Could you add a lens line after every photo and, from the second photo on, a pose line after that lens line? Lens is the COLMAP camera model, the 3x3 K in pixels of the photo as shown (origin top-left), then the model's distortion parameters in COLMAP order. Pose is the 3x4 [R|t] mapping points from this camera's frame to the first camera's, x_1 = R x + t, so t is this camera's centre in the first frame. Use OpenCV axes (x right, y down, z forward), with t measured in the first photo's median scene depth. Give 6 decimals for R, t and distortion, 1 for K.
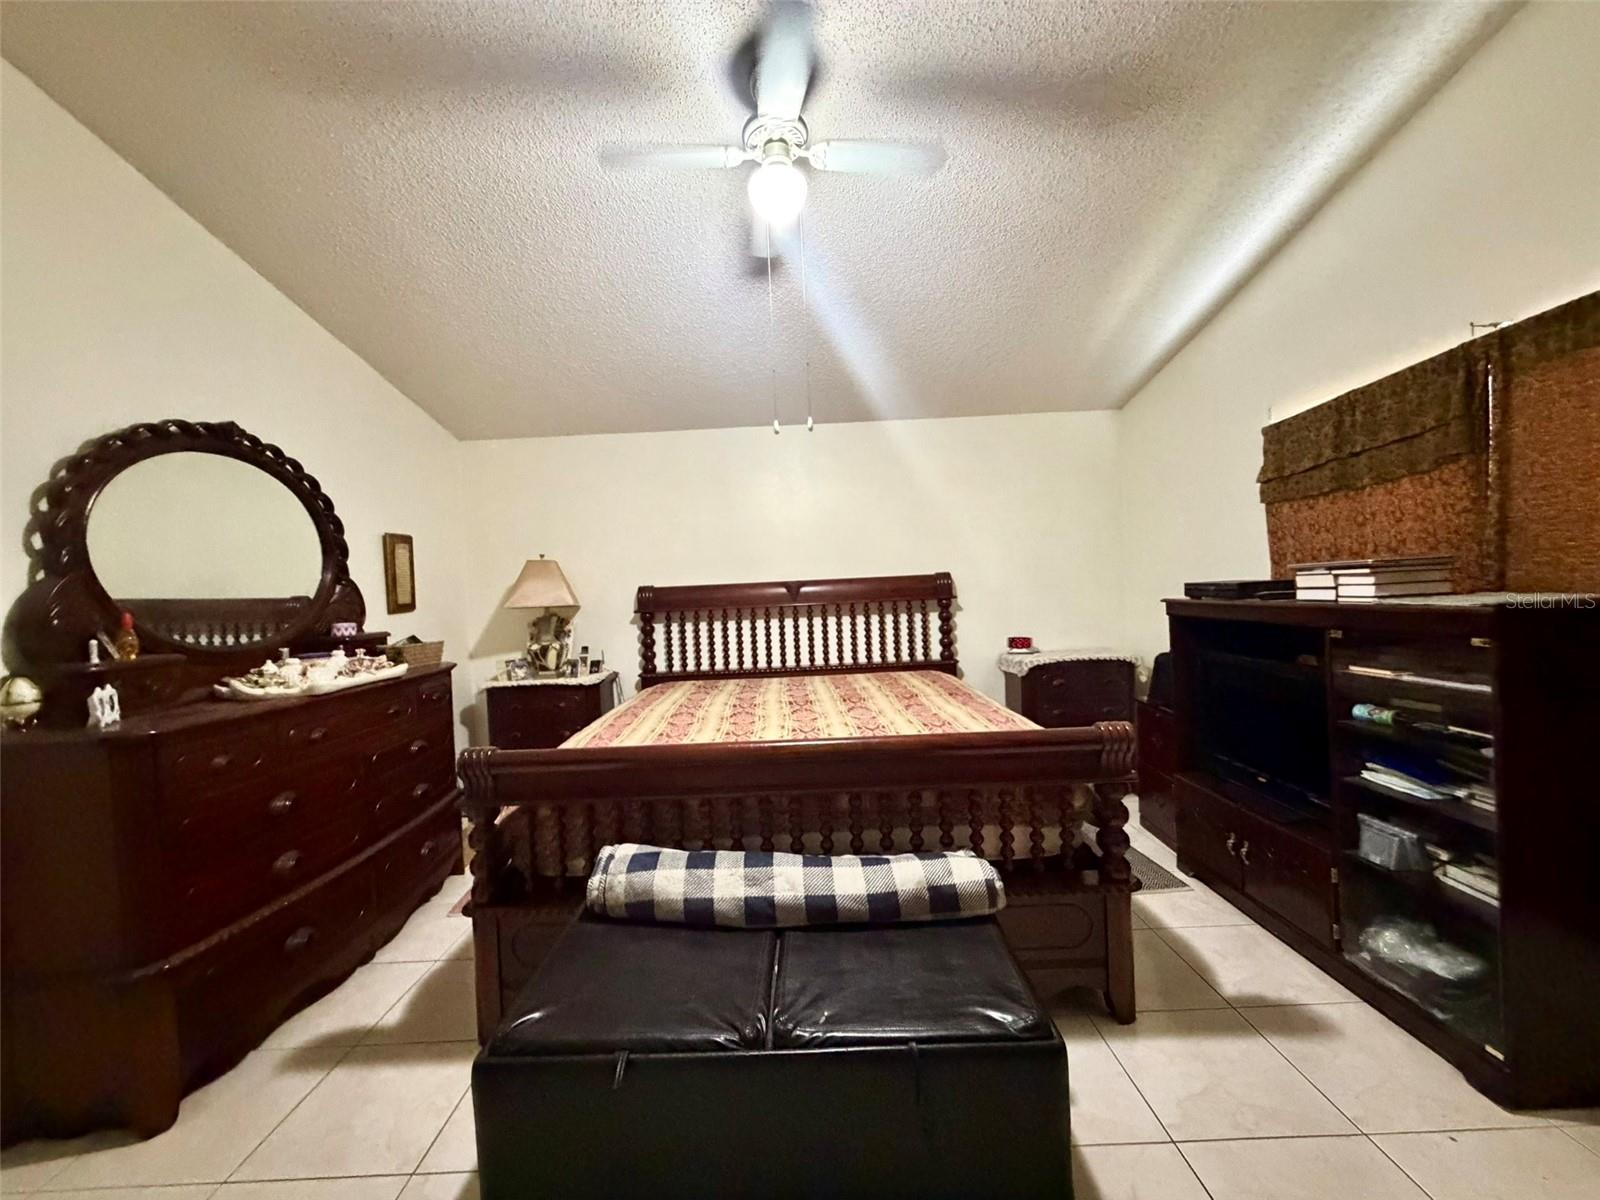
lens RADIAL K [[636.0, 0, 794.8], [0, 636.0, 603.0], [0, 0, 1]] dist [0.000644, -0.000438]
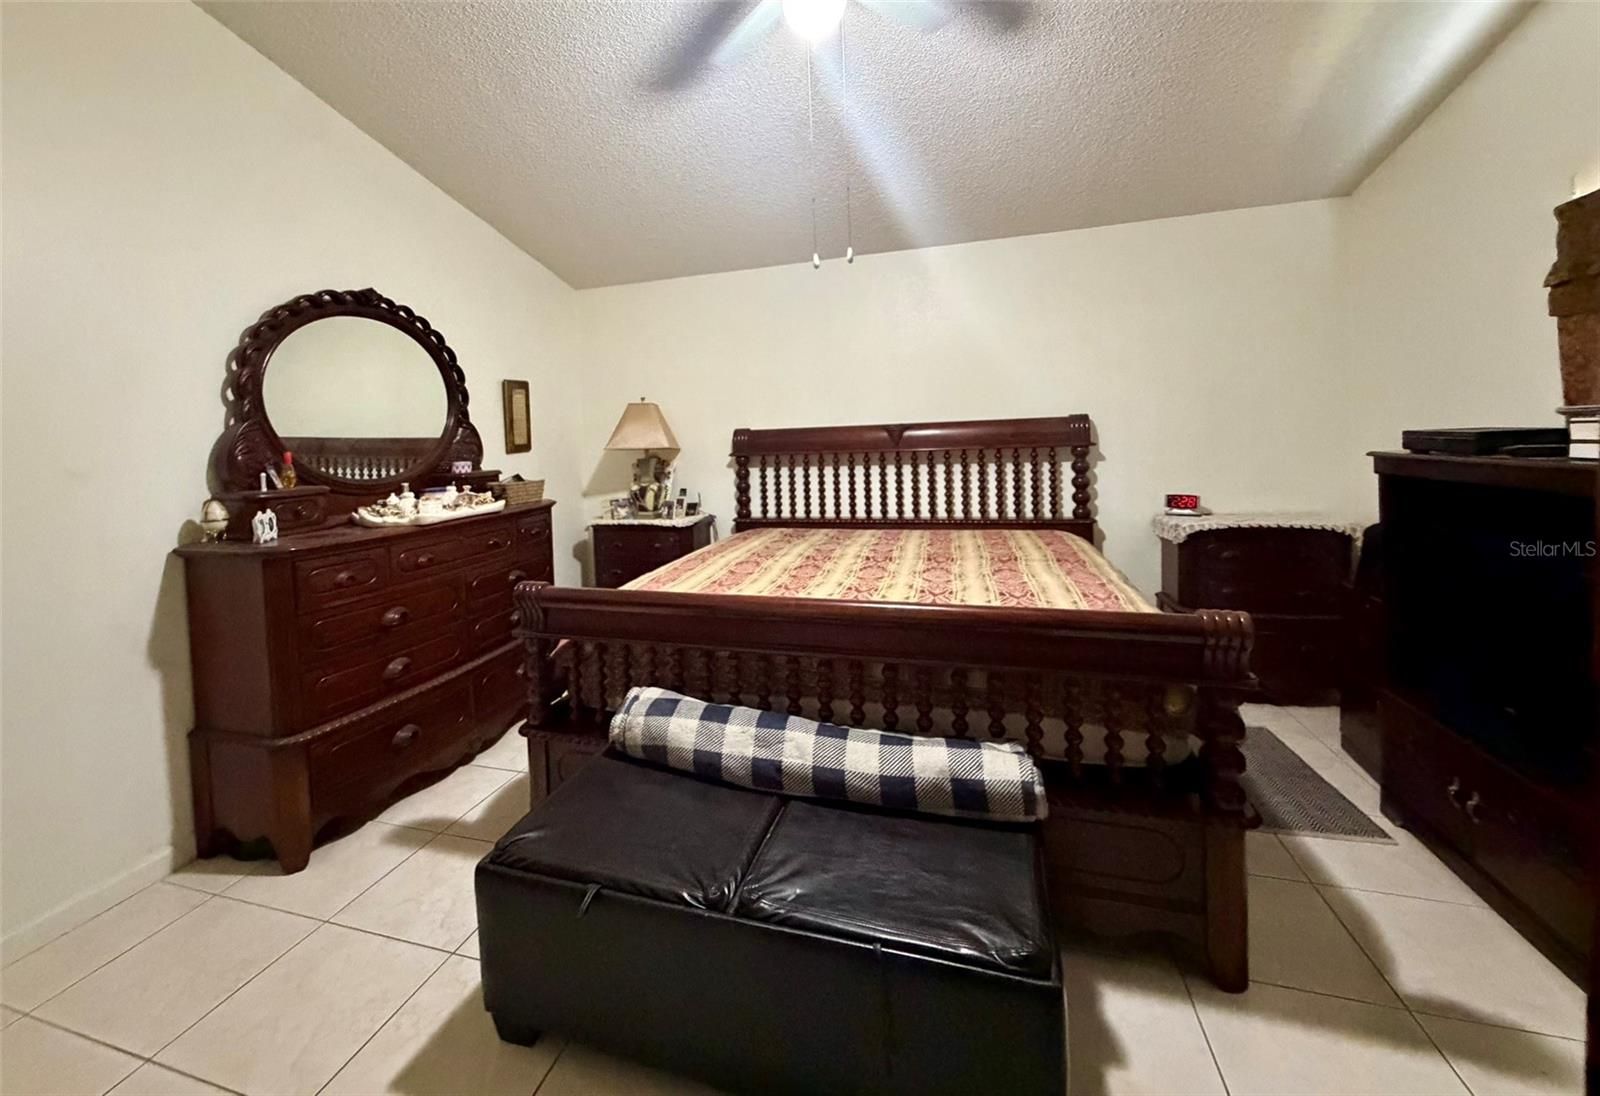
lens RADIAL K [[687.9, 0, 799.8], [0, 687.9, 457.3], [0, 0, 1]] dist [0.000648, 0.000375]
pose [[0.950258, 0.019823, -0.310833, 0.268690], [-0.012296, 0.999582, 0.026157, -0.017672], [0.311222, -0.021033, 0.950104, 0.036822]]
